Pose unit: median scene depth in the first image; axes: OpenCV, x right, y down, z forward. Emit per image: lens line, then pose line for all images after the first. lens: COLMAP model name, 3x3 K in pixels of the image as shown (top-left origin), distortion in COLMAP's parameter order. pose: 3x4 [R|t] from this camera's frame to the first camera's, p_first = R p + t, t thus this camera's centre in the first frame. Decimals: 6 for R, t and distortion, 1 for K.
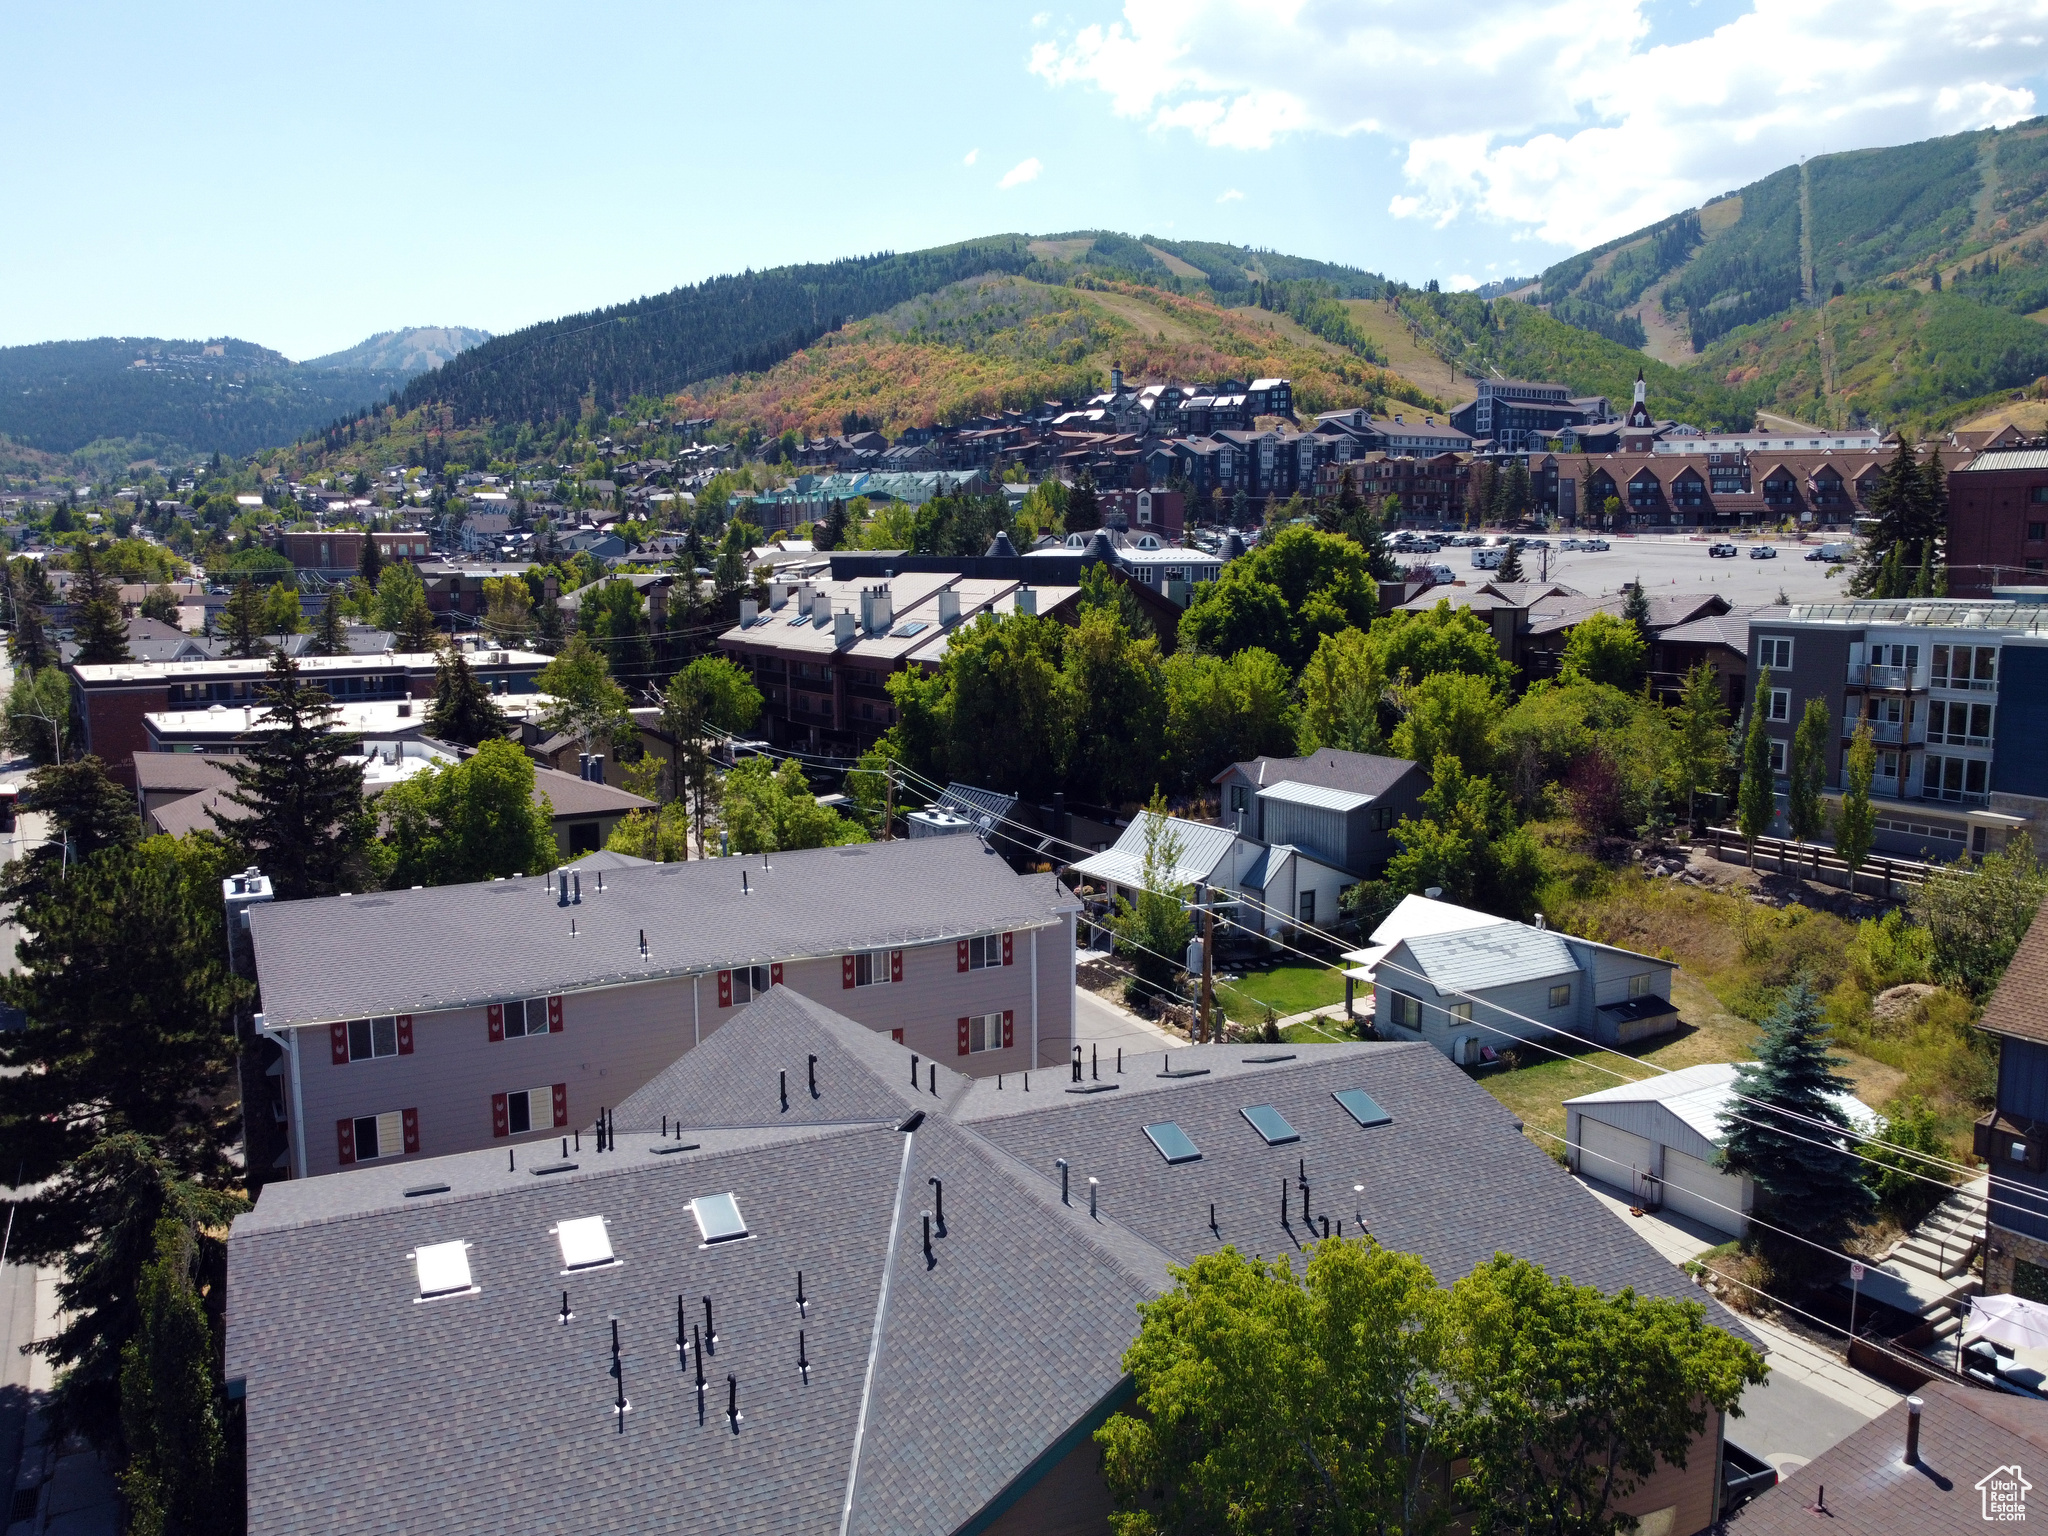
lens RADIAL K [[1558.5, 0, 1029.2], [0, 1558.5, 761.8], [0, 0, 1]] dist [-0.003205, -0.002959]
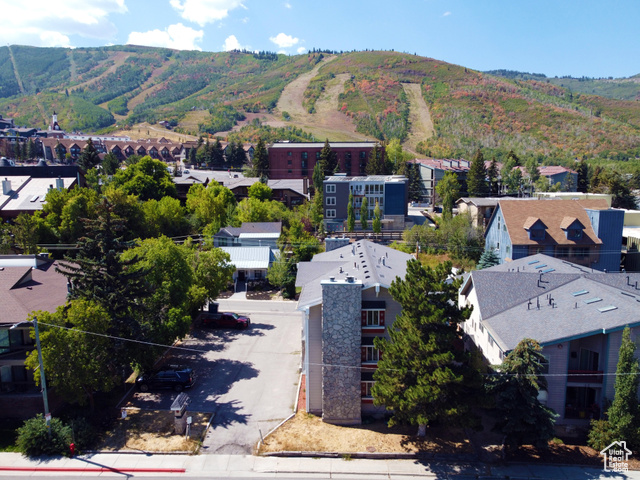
lens RADIAL K [[487.0, 0, 321.6], [0, 487.0, 238.1], [0, 0, 1]] dist [-0.003205, -0.002959]
pose [[0.524845, -0.109757, 0.844092, -0.159626], [0.113937, 0.991787, 0.058117, -0.003810], [-0.843538, 0.065670, 0.533040, 0.076232]]
